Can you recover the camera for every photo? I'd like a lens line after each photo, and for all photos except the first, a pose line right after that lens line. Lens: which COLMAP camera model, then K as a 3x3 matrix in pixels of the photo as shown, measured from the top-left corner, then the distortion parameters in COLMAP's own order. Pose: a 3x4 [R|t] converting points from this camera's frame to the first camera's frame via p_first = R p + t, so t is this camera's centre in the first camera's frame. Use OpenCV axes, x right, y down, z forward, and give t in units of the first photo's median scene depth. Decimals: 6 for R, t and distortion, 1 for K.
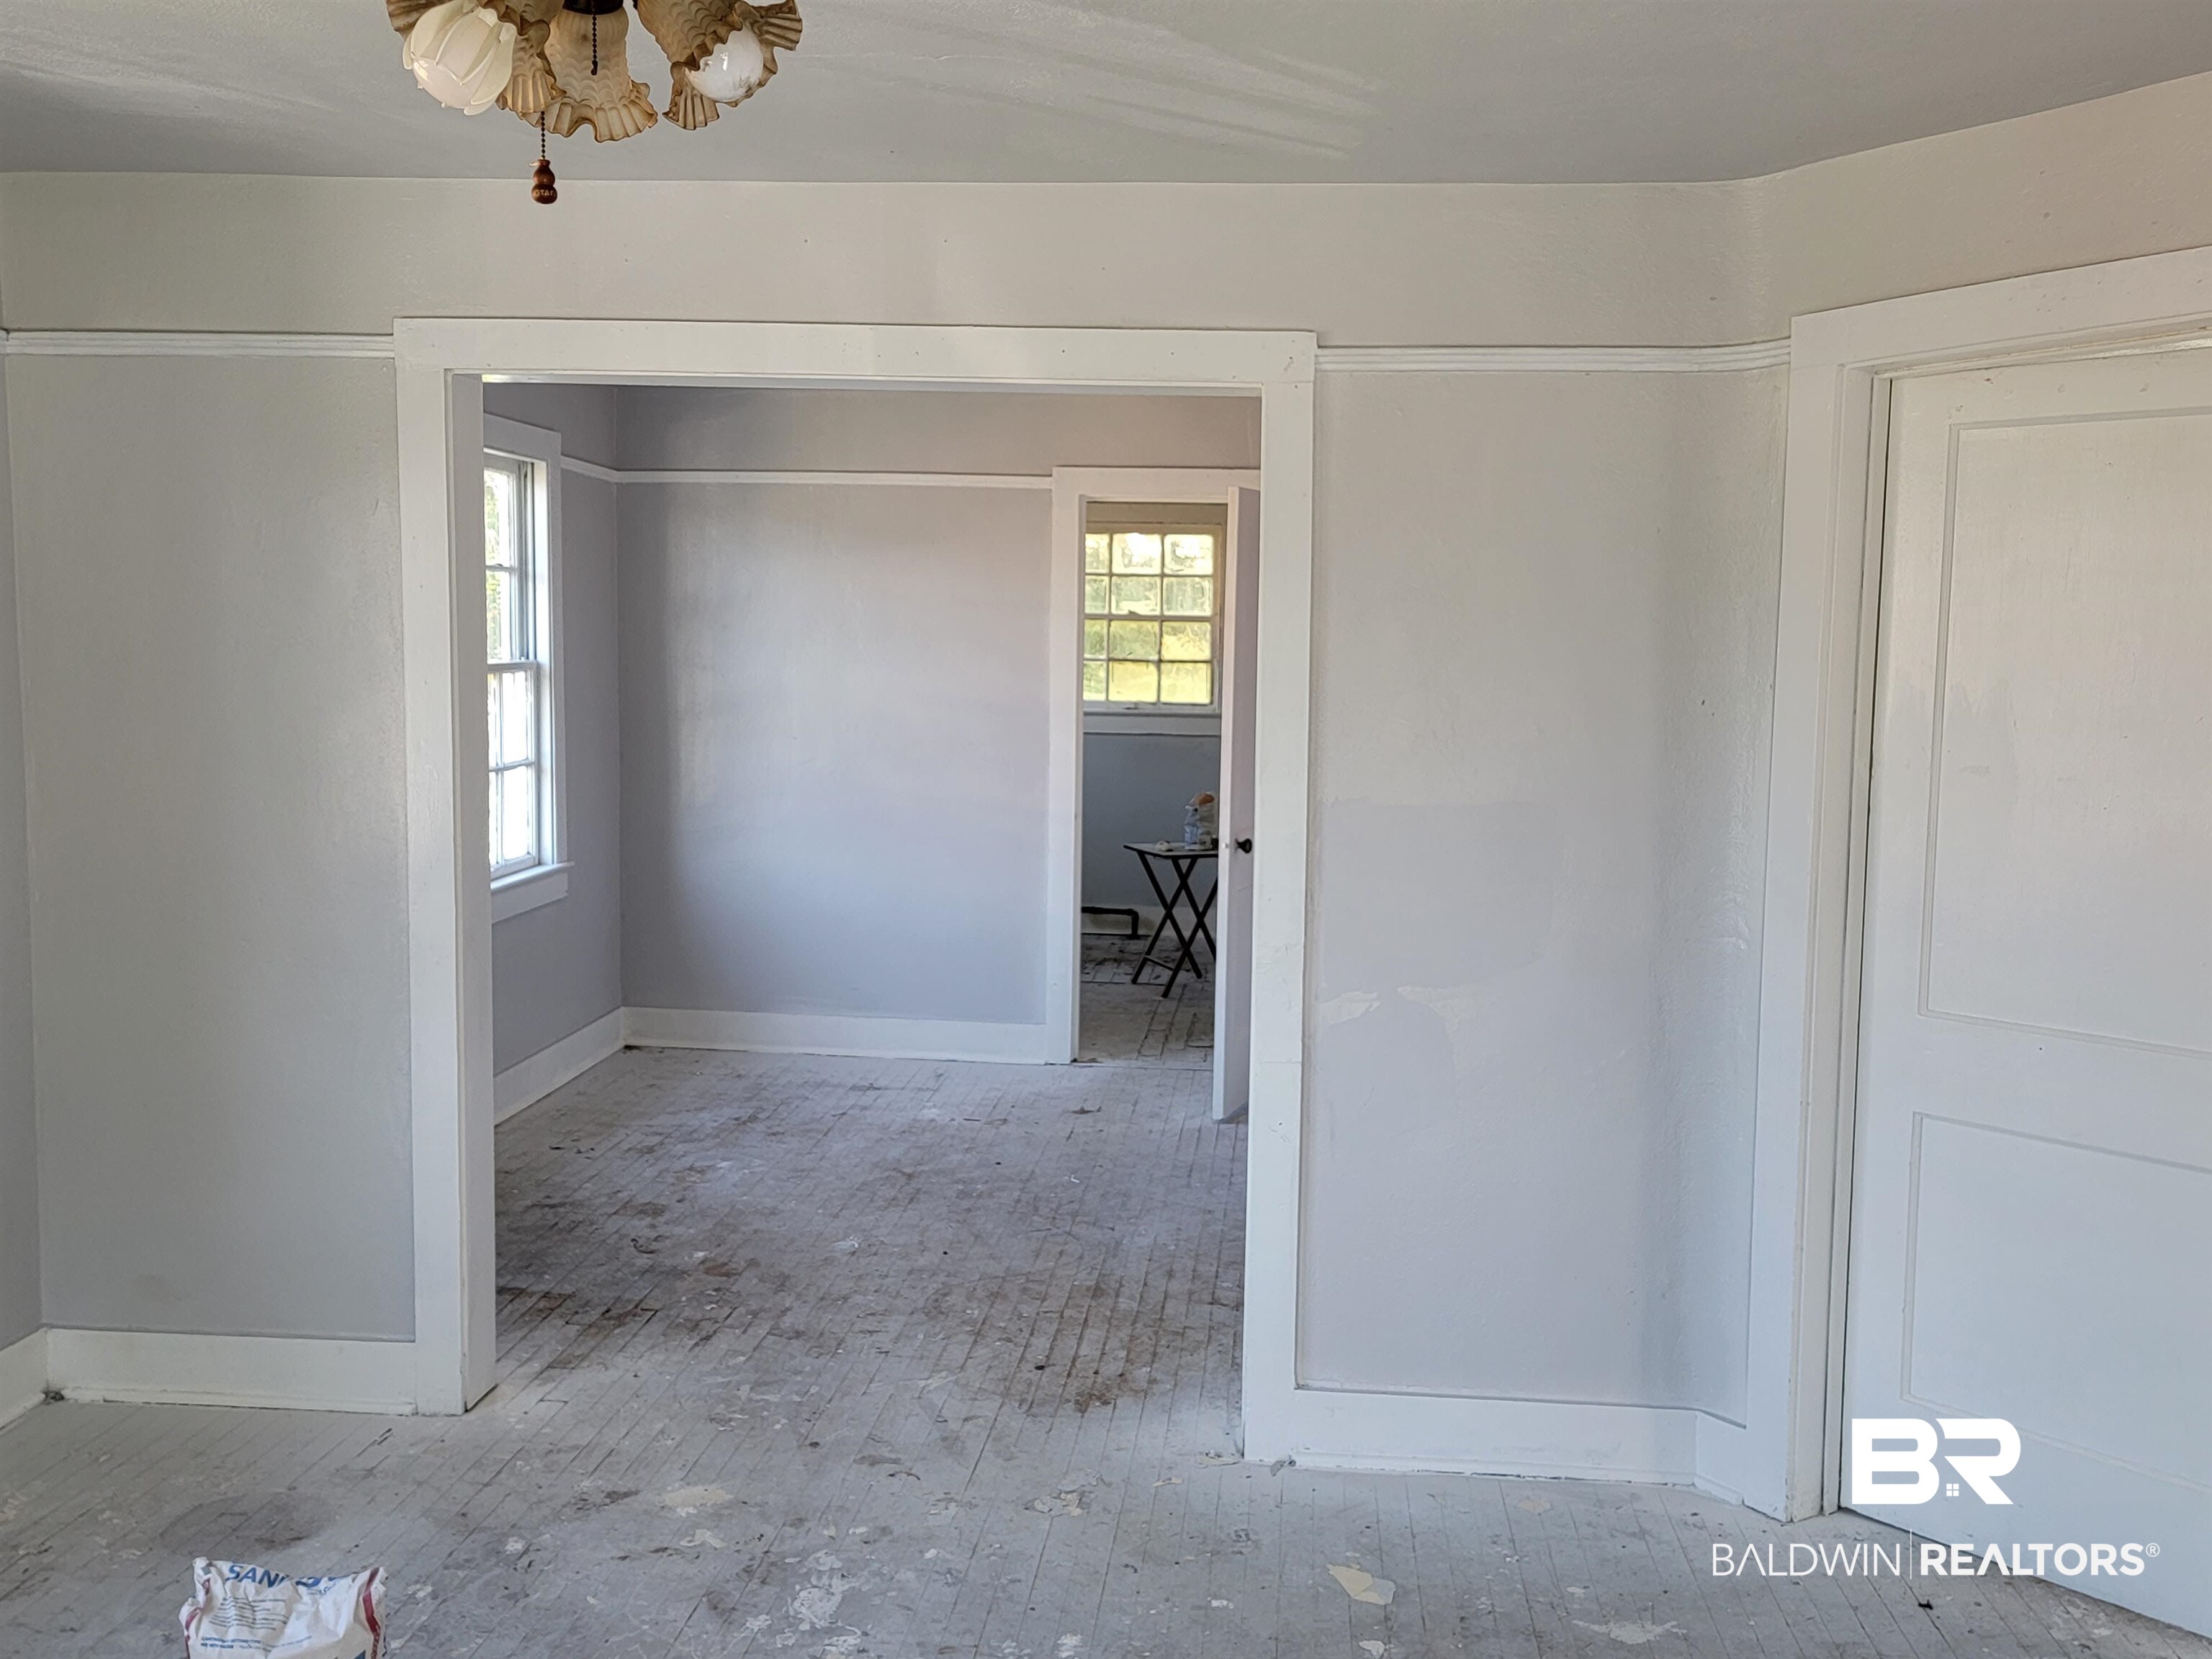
lens RADIAL K [[1996.7, 0, 1106.0], [0, 1996.7, 829.5], [0, 0, 1]] dist [0.145852, -0.002328]
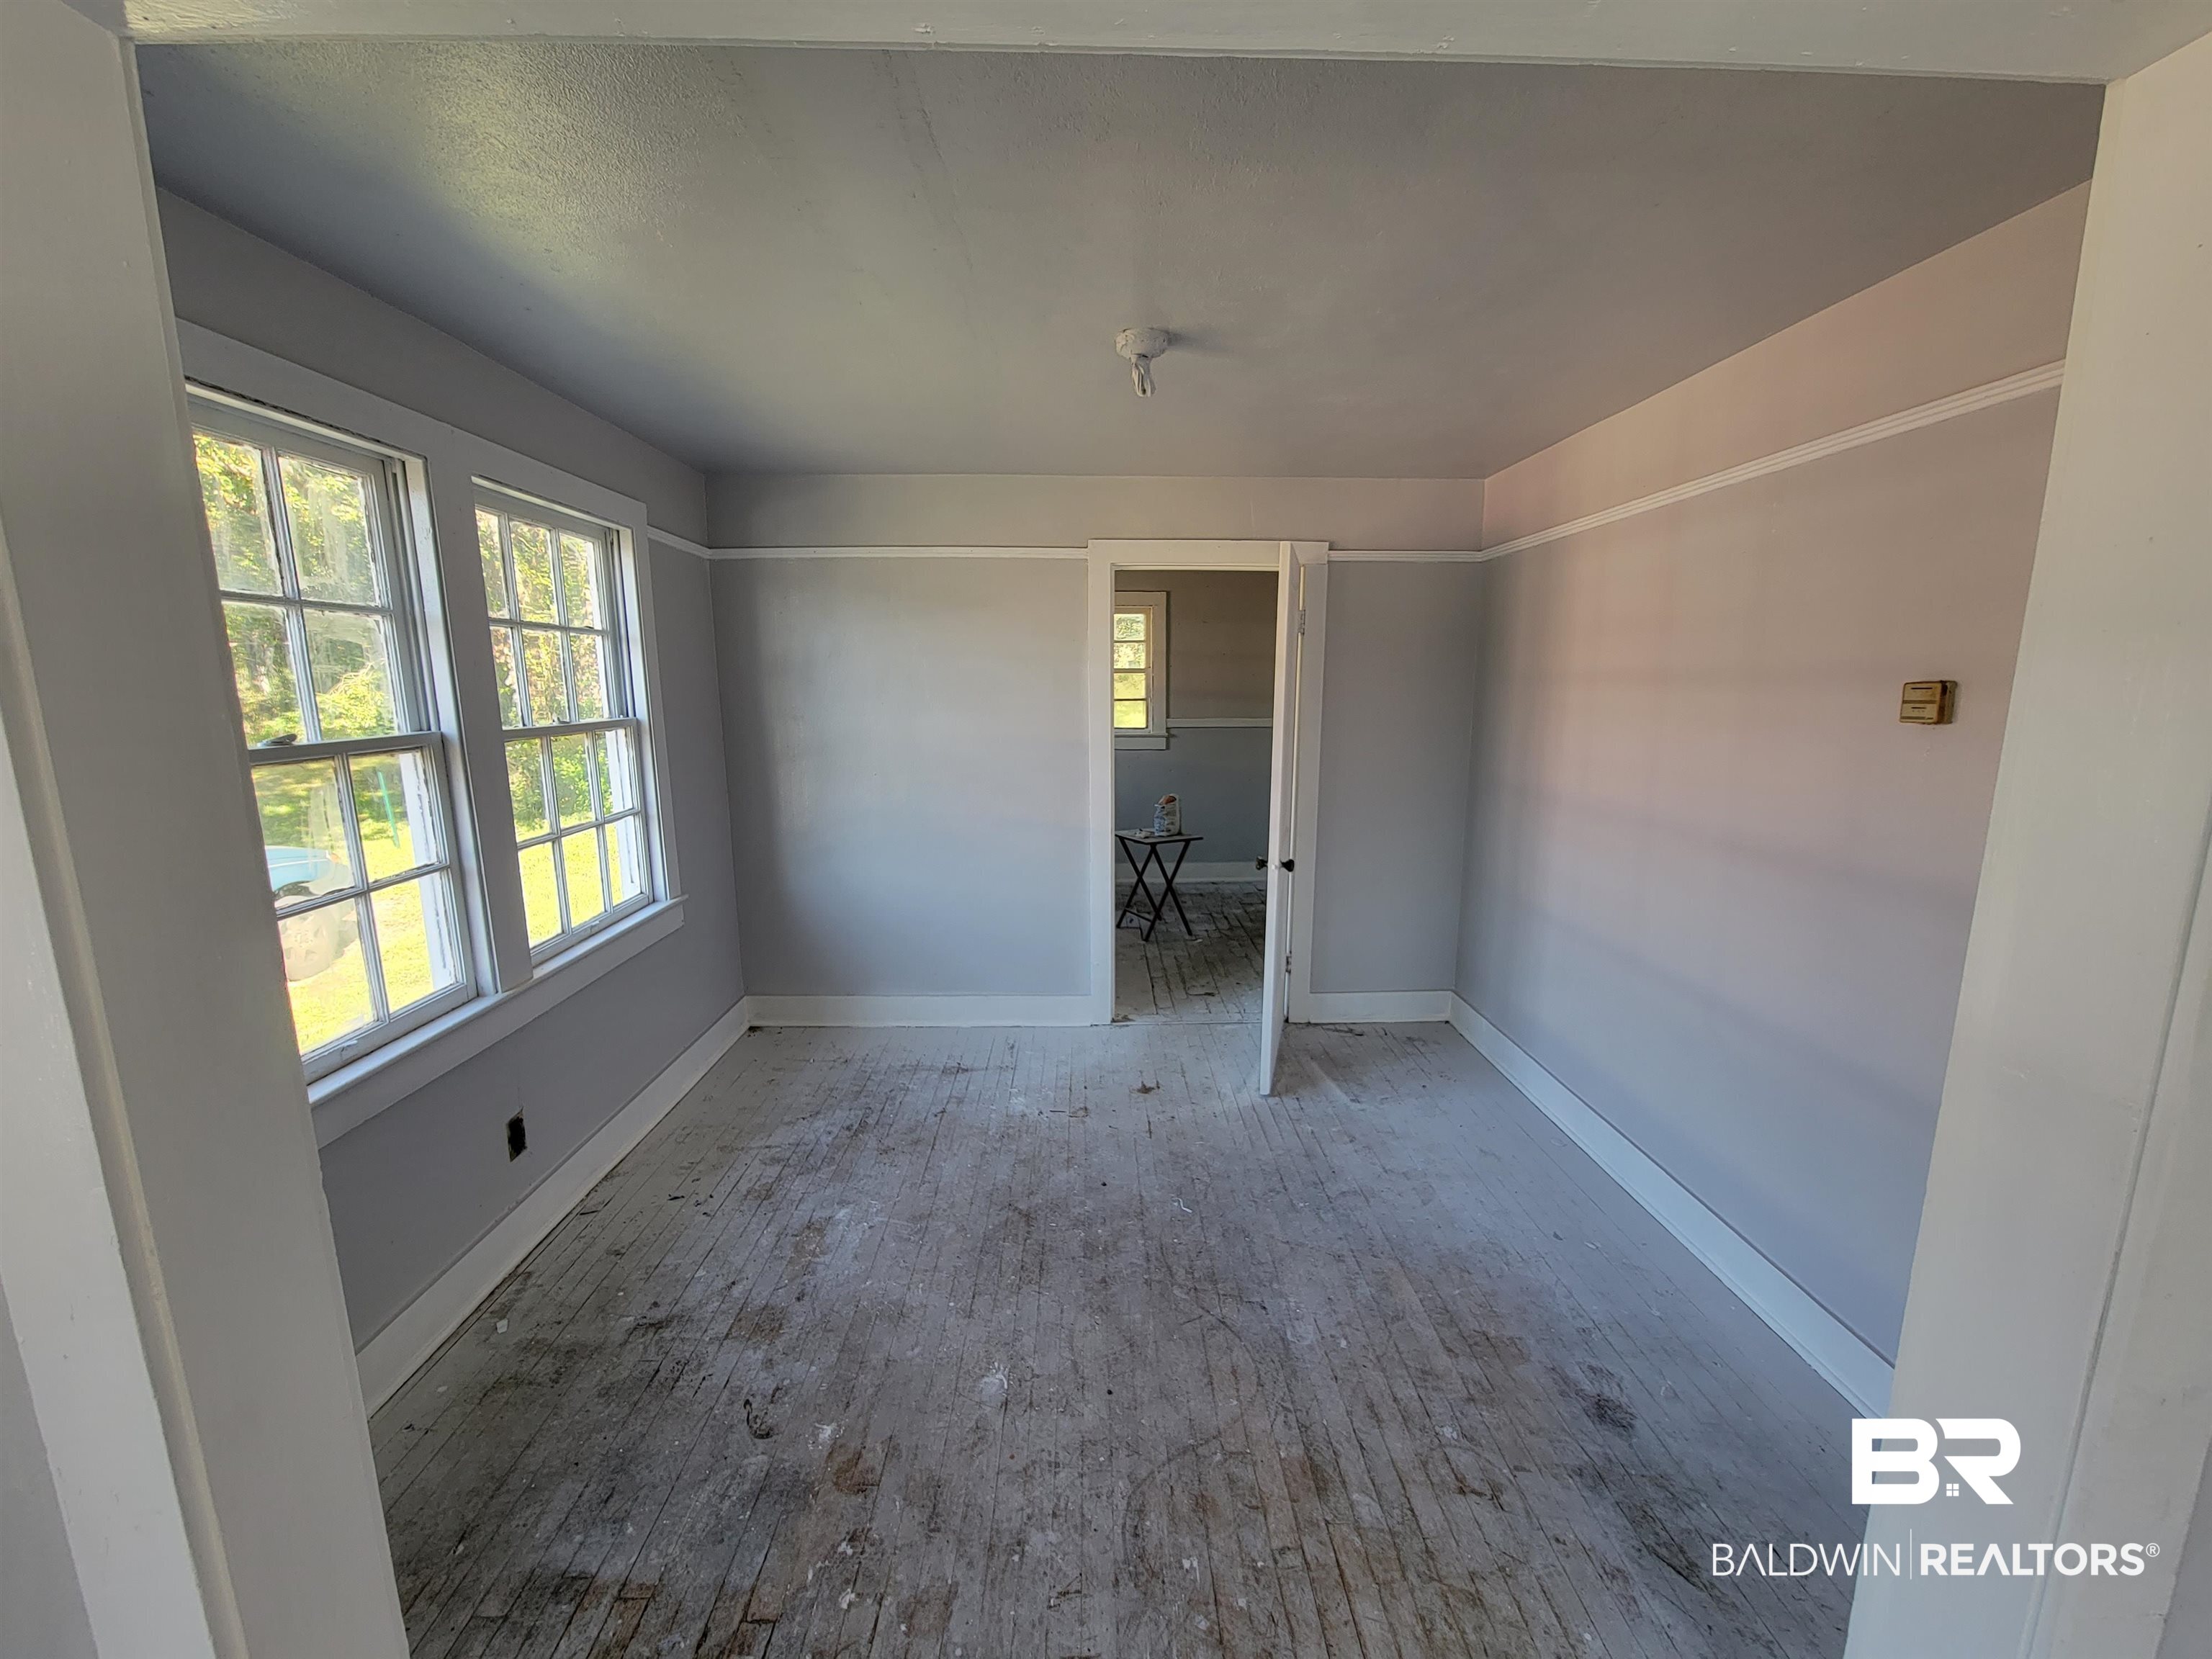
lens RADIAL K [[893.1, 0, 1106.1], [0, 893.1, 849.0], [0, 0, 1]] dist [0.000470, 0.000073]
pose [[0.991918, -0.041699, 0.119835, -0.101608], [0.031161, 0.995588, 0.088509, -0.053137], [-0.122997, -0.084059, 0.988841, 0.541997]]
